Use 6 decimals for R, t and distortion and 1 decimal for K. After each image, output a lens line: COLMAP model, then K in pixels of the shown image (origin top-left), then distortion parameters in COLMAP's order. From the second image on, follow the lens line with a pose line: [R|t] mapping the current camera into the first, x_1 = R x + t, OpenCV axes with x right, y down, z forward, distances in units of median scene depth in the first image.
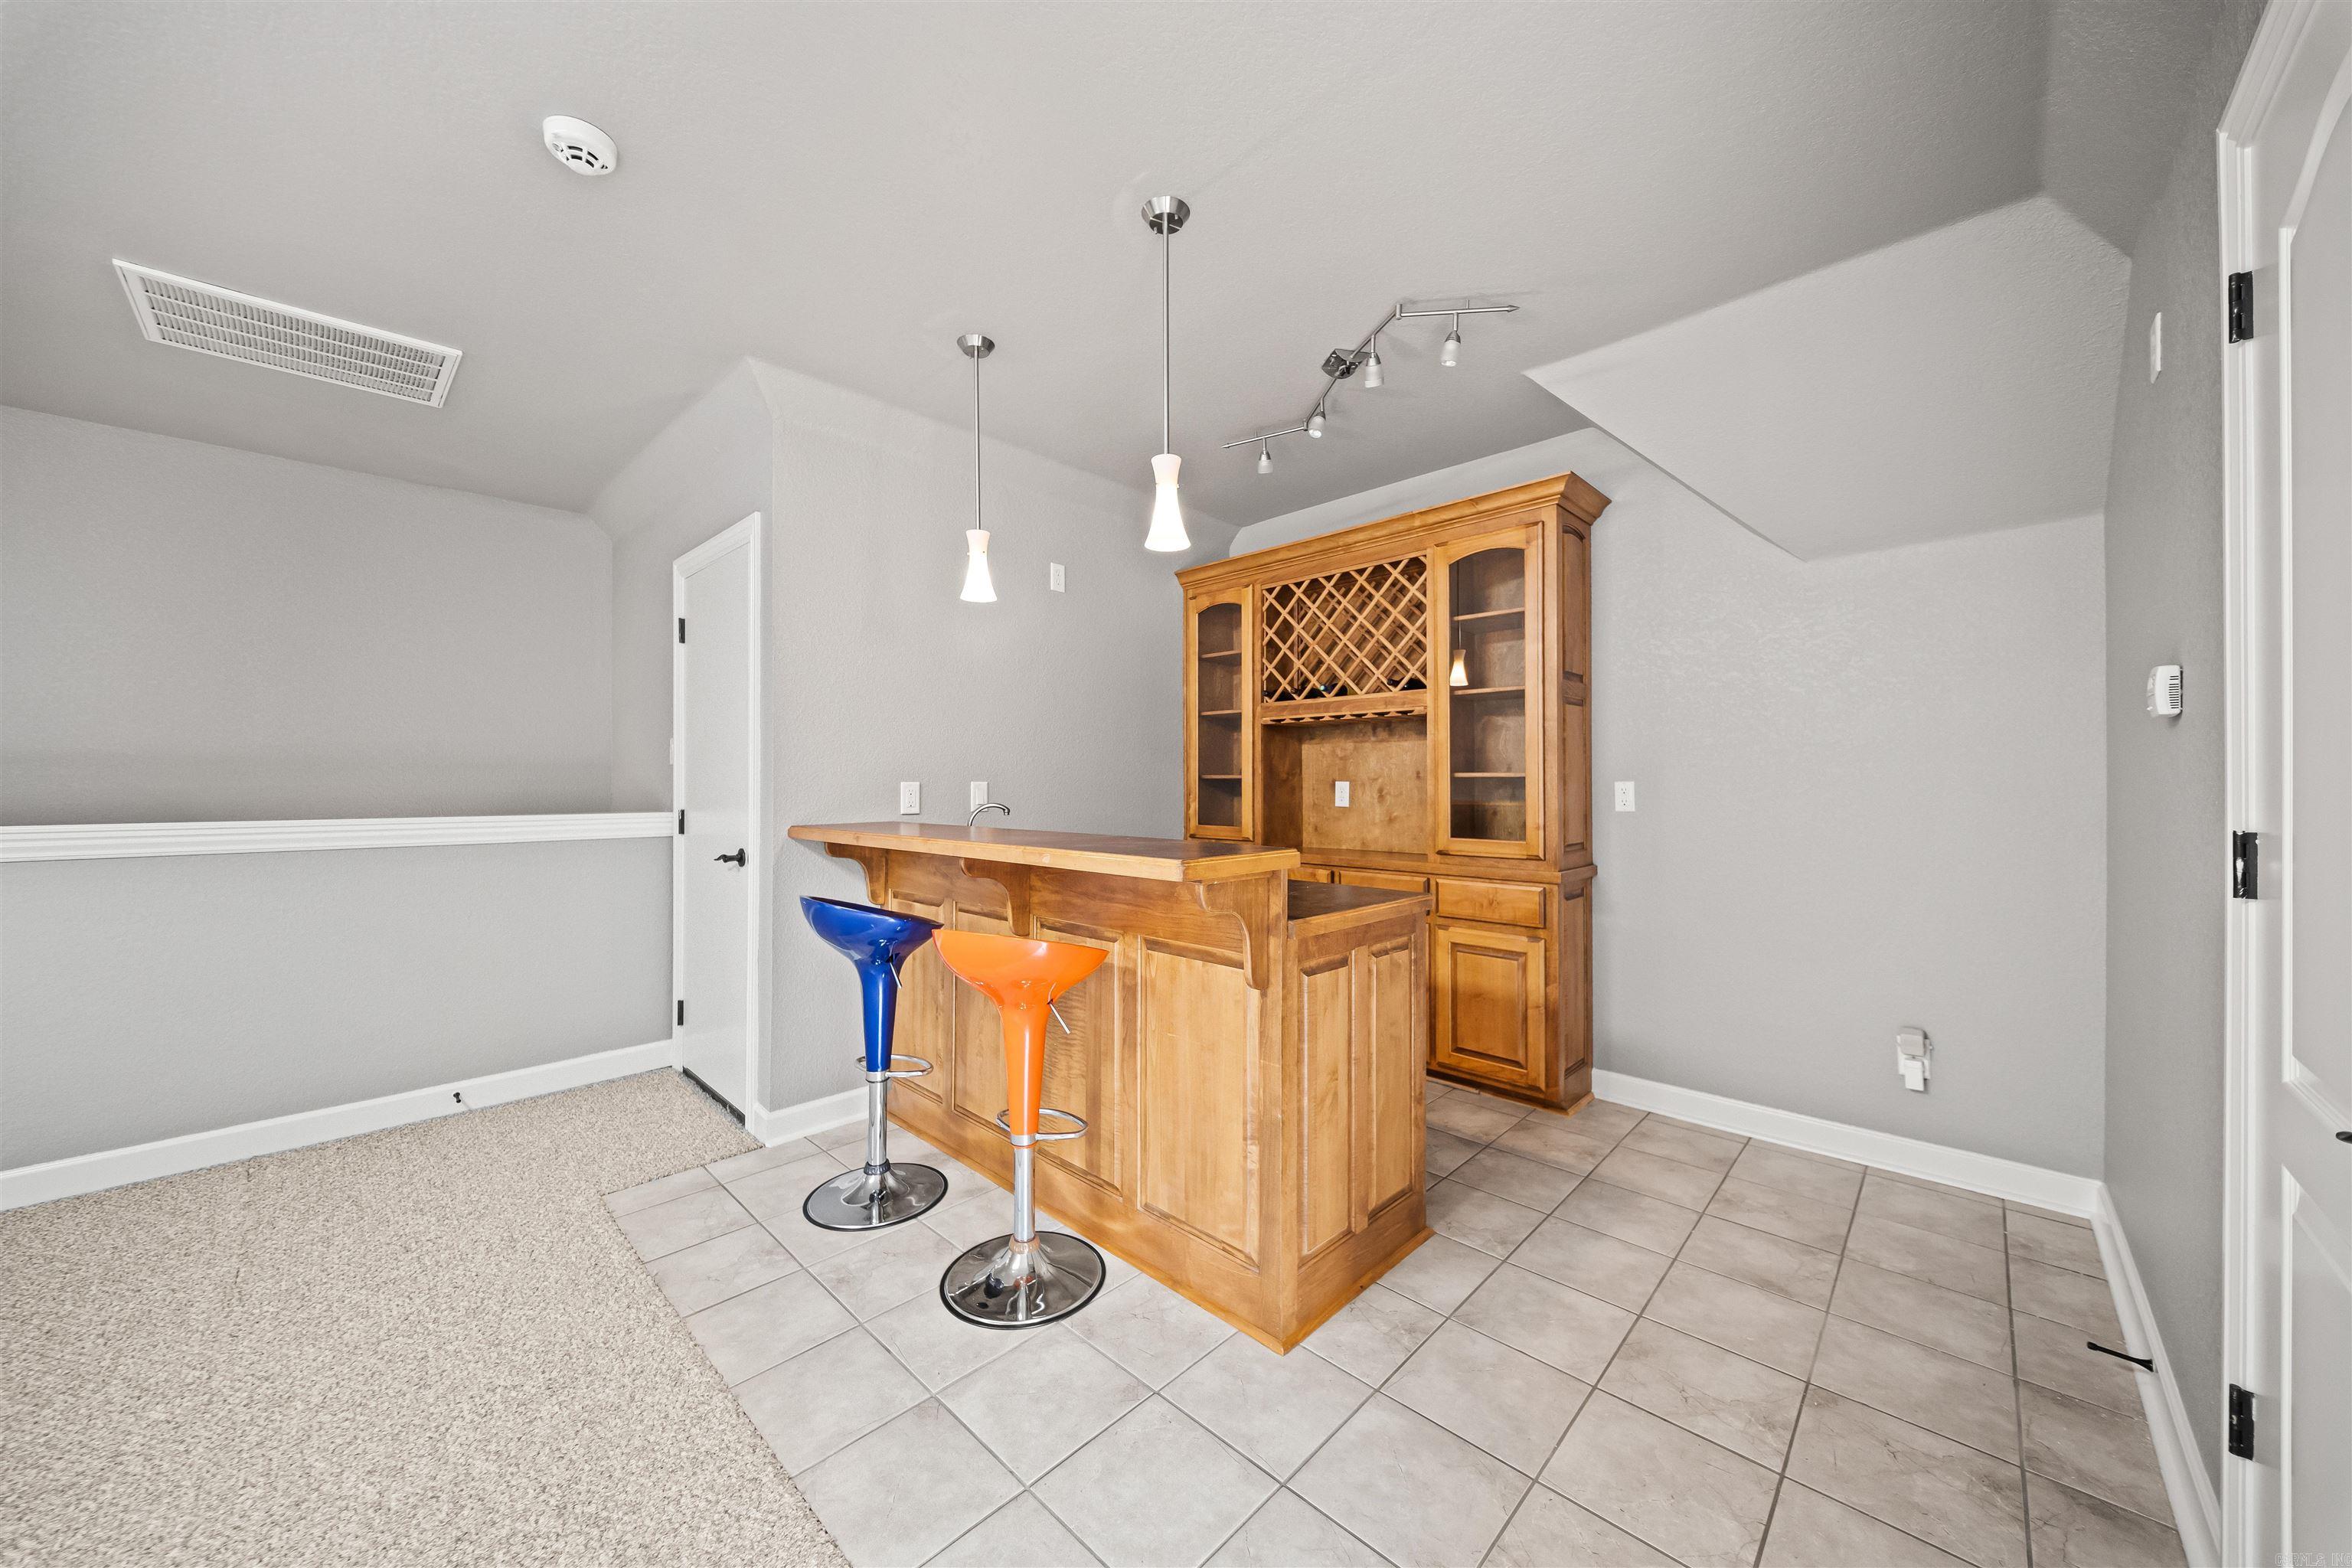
lens RADIAL K [[834.5, 0, 1182.7], [0, 834.5, 776.9], [0, 0, 1]] dist [-0.000413, -0.000055]
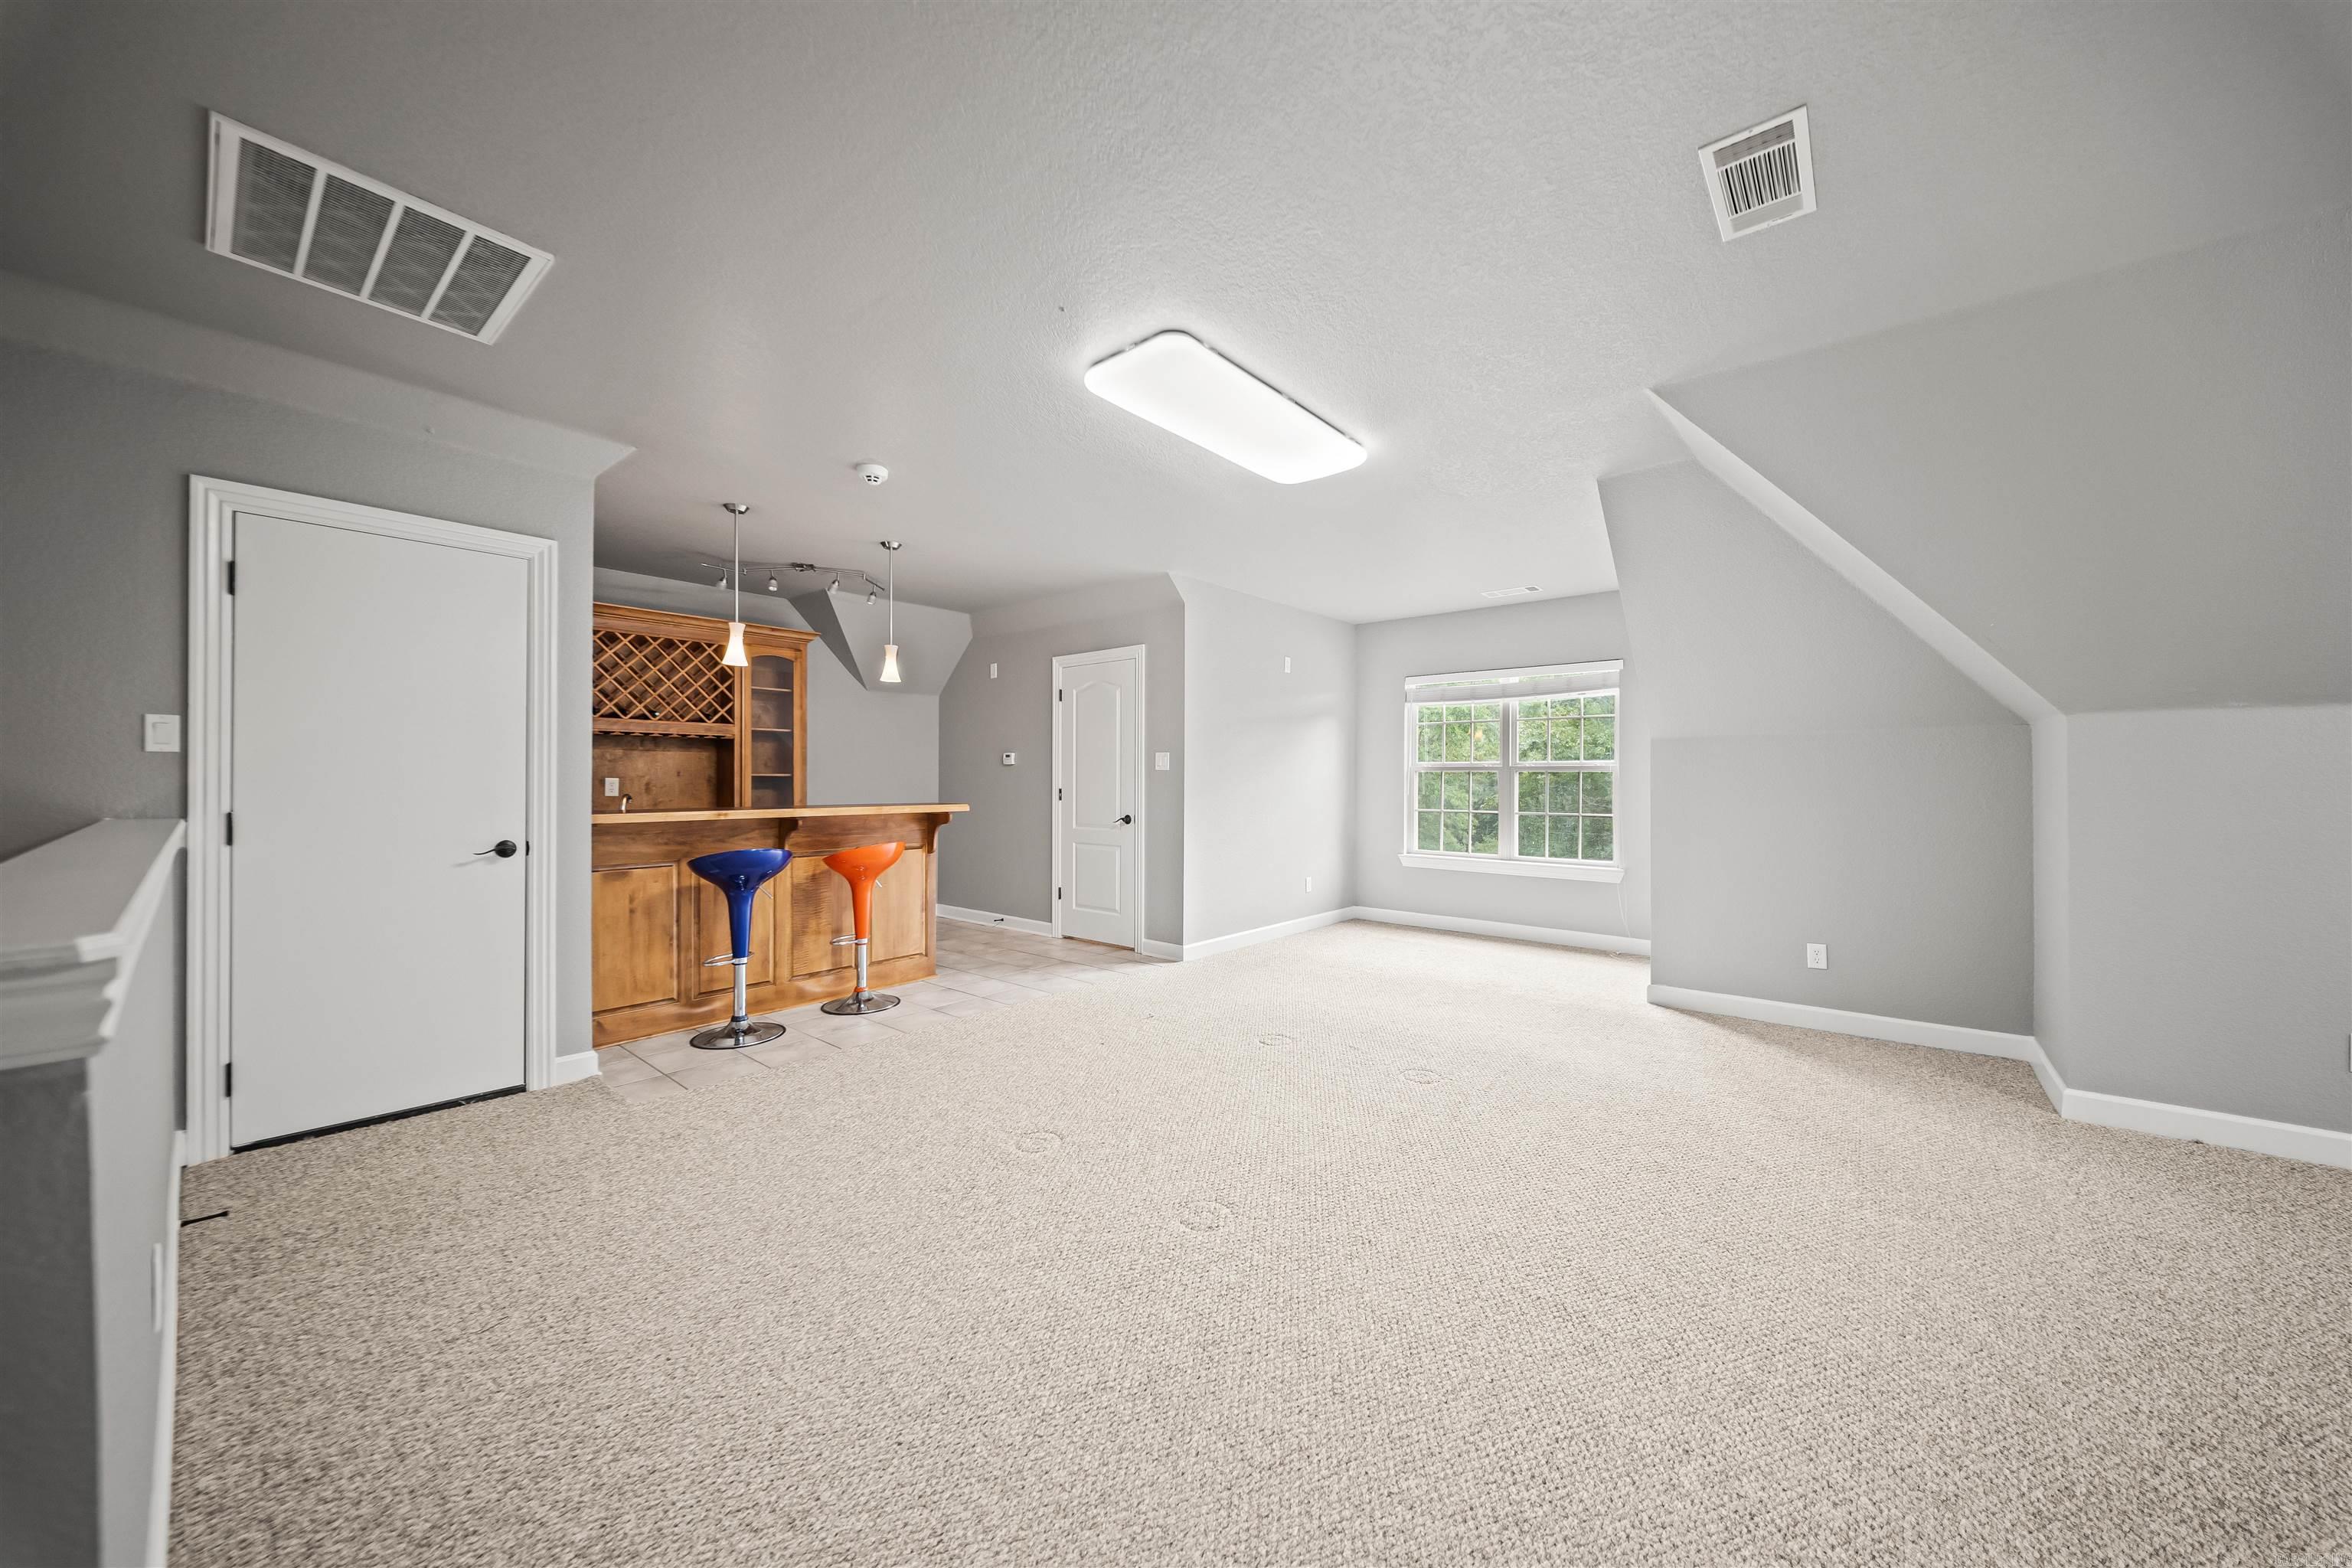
lens RADIAL K [[827.5, 0, 1179.6], [0, 827.5, 773.6], [0, 0, 1]] dist [0.024245, -0.000130]
pose [[-0.062491, 0.003233, 0.998040, -1.479119], [-0.005695, 0.999977, -0.003596, -0.002395], [-0.998029, -0.005909, -0.062471, 0.188397]]
